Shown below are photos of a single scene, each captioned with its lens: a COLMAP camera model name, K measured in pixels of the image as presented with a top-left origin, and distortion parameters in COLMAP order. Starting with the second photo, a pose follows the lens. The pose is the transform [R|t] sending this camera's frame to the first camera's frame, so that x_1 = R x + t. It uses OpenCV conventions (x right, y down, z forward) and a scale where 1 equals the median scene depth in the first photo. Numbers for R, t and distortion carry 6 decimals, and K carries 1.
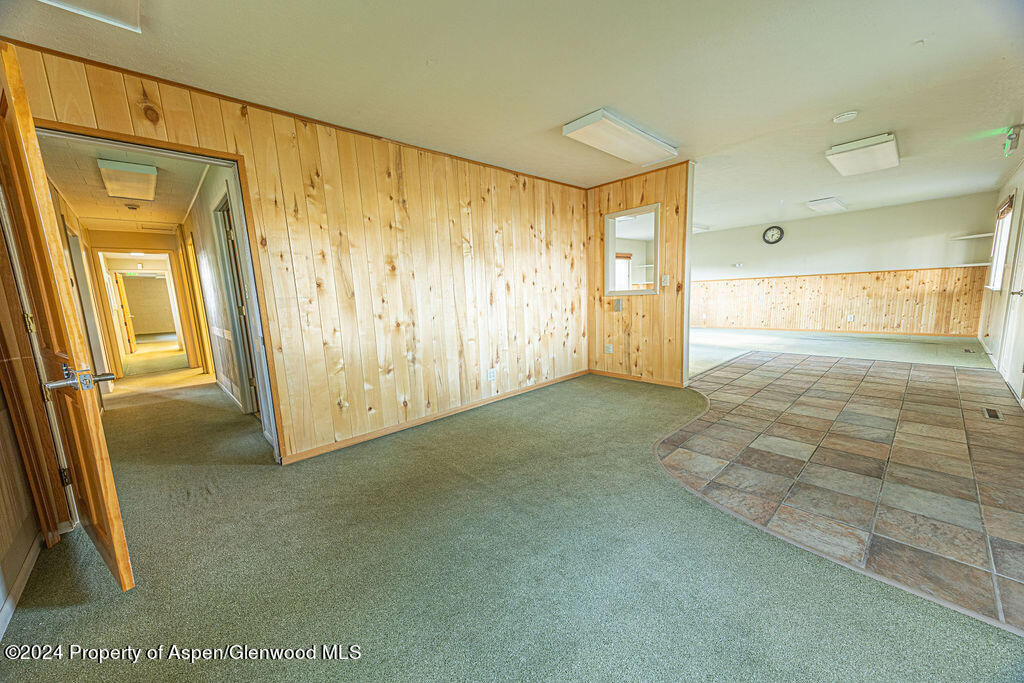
lens RADIAL K [[377.0, 0, 514.4], [0, 377.0, 344.9], [0, 0, 1]] dist [0.026247, -0.001222]
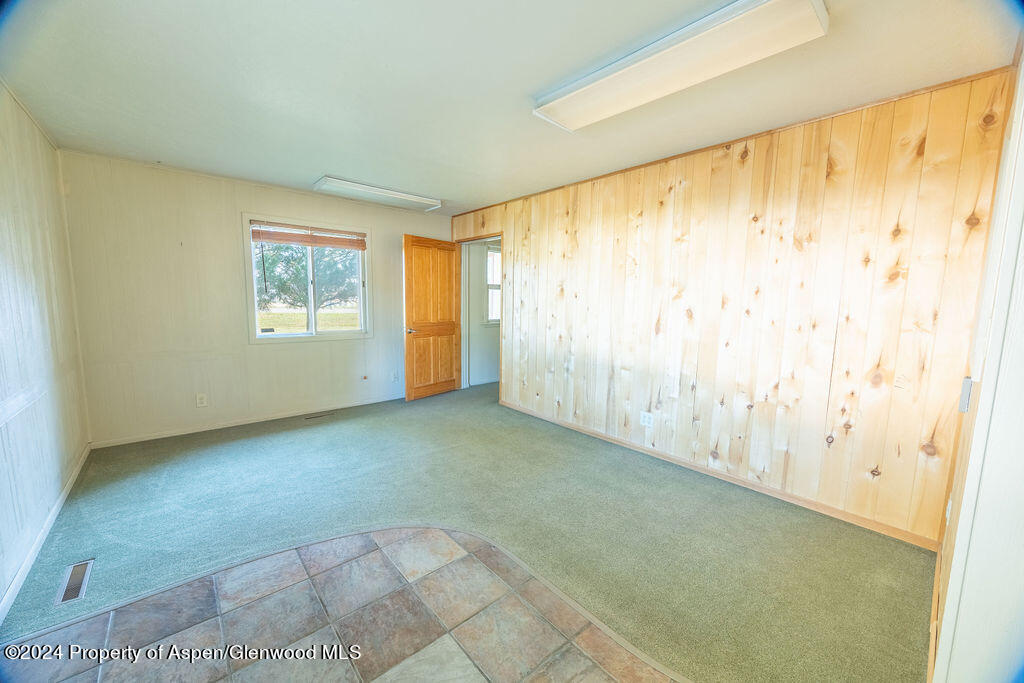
lens RADIAL K [[377.0, 0, 490.9], [0, 377.0, 334.9], [0, 0, 1]] dist [0.026247, -0.001222]
pose [[-0.046820, 0.146114, -0.988159, 0.661095], [-0.149278, 0.977112, 0.151553, -0.154343], [0.987686, 0.154606, -0.023937, 0.603767]]
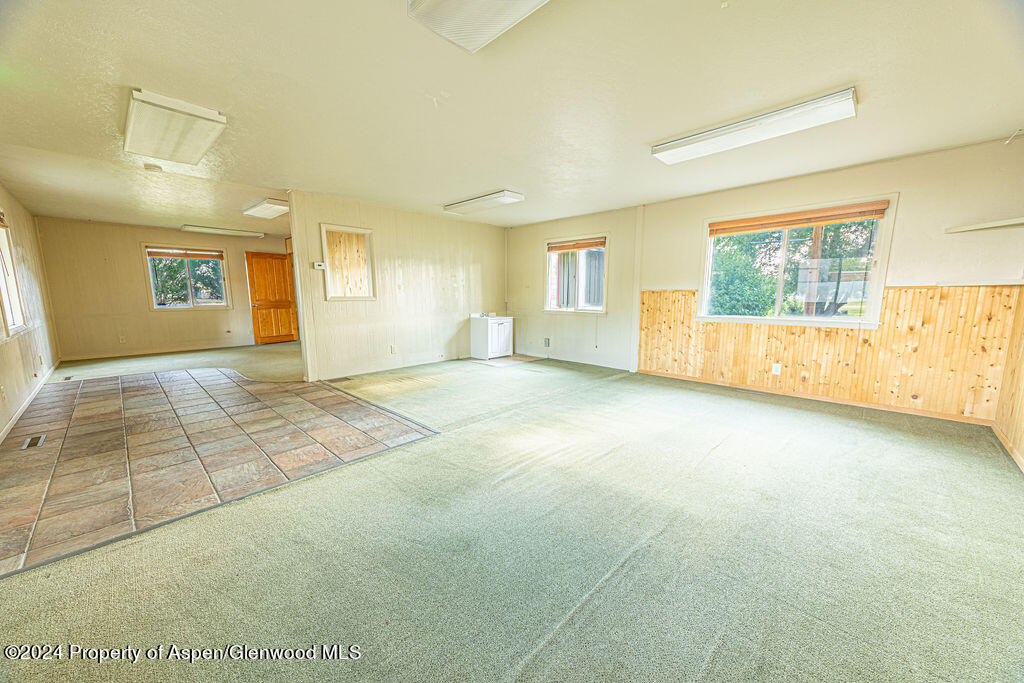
lens RADIAL K [[377.0, 0, 514.0], [0, 377.0, 343.7], [0, 0, 1]] dist [0.026247, -0.001222]
pose [[0.049644, 0.180993, -0.982231, 1.654071], [-0.140947, 0.974871, 0.172513, -0.302851], [0.988772, 0.129878, 0.073907, 1.566635]]
